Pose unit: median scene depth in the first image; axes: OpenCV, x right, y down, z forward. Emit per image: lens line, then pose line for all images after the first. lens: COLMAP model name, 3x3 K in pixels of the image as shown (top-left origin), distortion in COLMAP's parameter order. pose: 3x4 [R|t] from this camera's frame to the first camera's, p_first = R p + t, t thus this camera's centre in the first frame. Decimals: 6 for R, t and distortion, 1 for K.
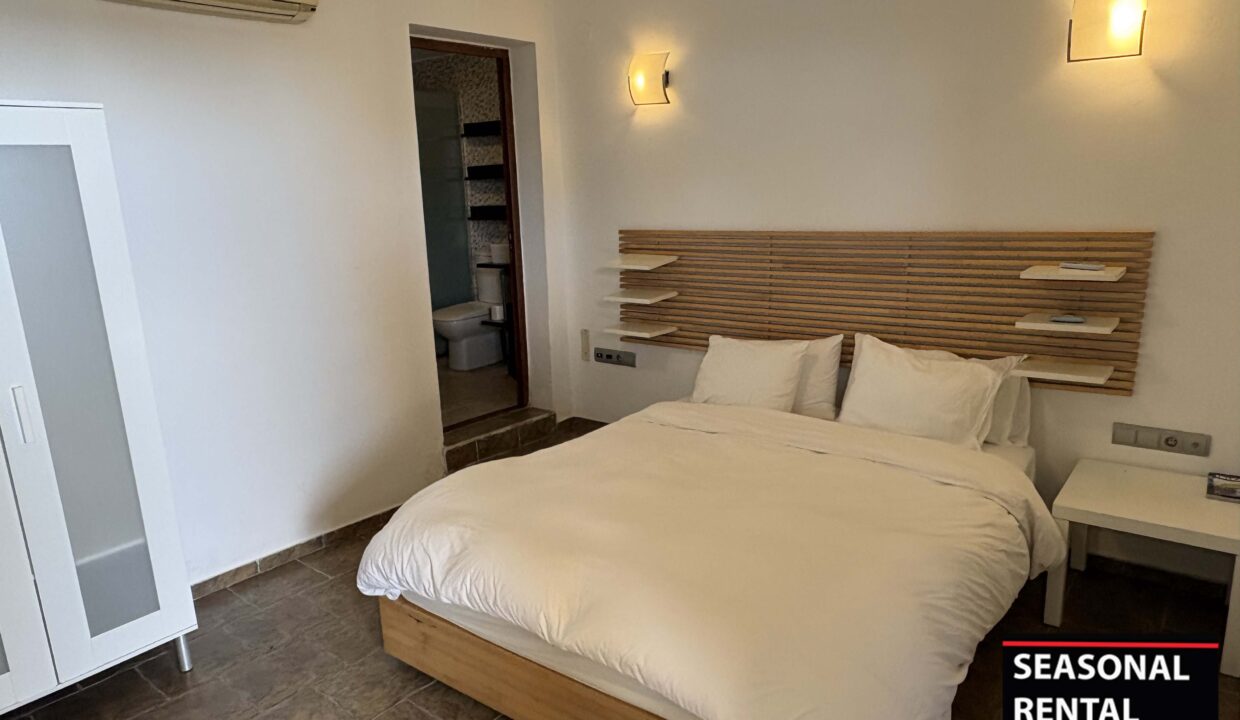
lens RADIAL K [[795.0, 0, 626.6], [0, 795.0, 361.7], [0, 0, 1]] dist [0.006926, 0.000497]
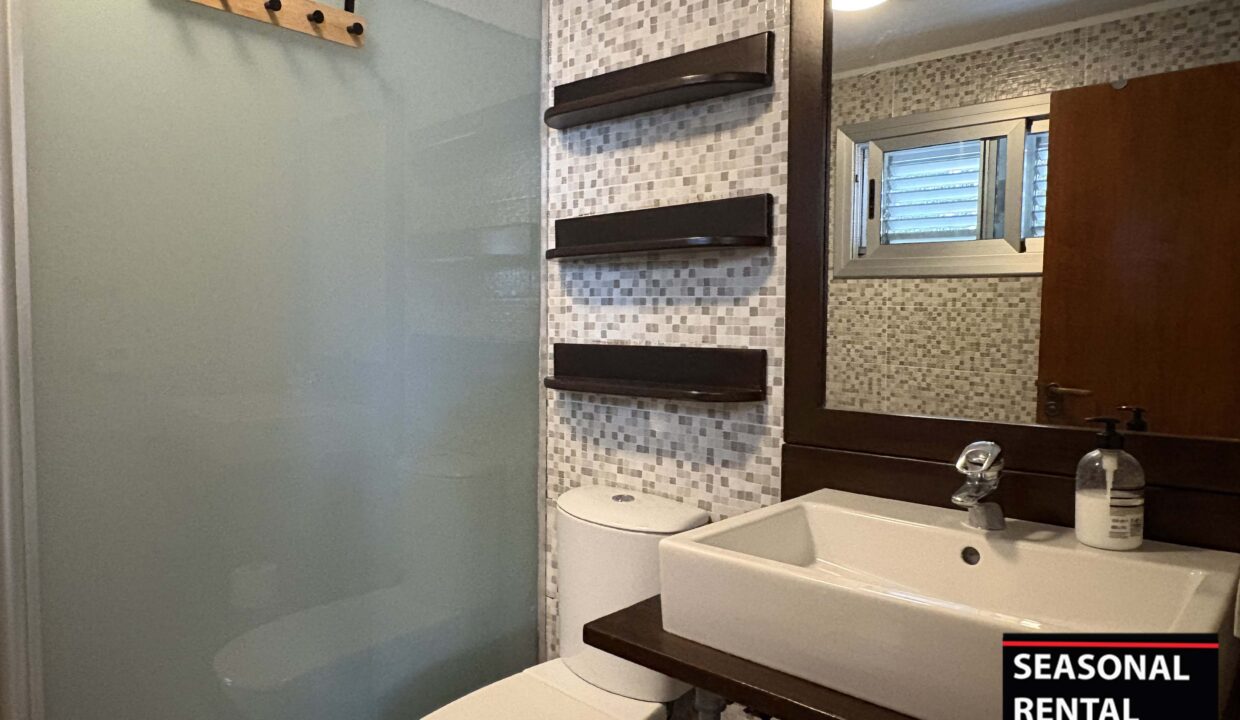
lens RADIAL K [[795.0, 0, 621.5], [0, 795.0, 358.0], [0, 0, 1]] dist [0.006926, 0.000497]
pose [[0.996701, 0.048364, -0.065171, -0.152385], [-0.058253, 0.985467, -0.159566, -0.143628], [0.056507, 0.162836, 0.985034, 0.705941]]
